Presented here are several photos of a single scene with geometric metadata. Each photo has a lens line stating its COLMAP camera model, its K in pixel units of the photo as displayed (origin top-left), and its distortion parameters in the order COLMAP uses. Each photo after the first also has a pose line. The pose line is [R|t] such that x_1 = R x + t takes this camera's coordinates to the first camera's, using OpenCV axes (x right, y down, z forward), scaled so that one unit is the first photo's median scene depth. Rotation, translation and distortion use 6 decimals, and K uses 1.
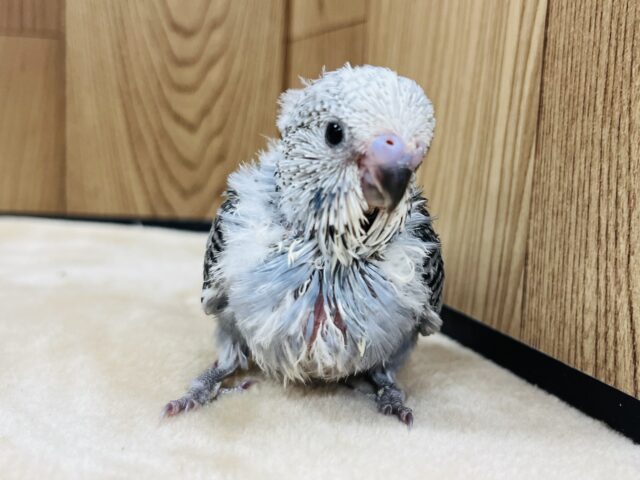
lens RADIAL K [[741.6, 0, 320.0], [0, 741.6, 240.0], [0, 0, 1]] dist [0.000035, 0.008149]
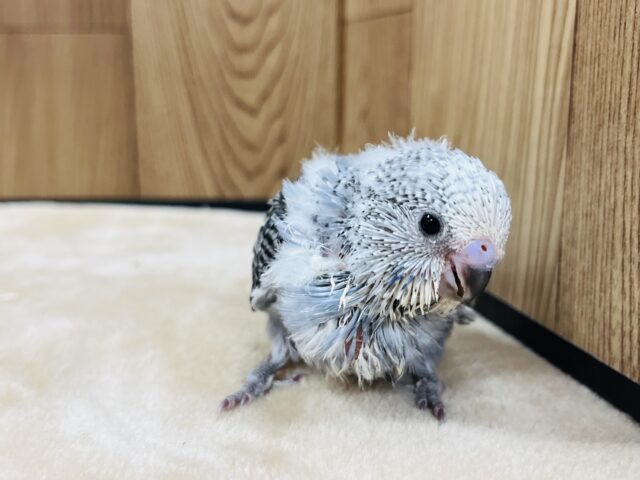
lens RADIAL K [[741.6, 0, 320.0], [0, 741.6, 240.0], [0, 0, 1]] dist [0.000035, 0.008149]
pose [[0.993877, -0.023167, -0.108036, 0.058549], [0.030691, 0.997179, 0.068506, -0.082053], [0.106144, -0.071402, 0.991784, -0.074094]]
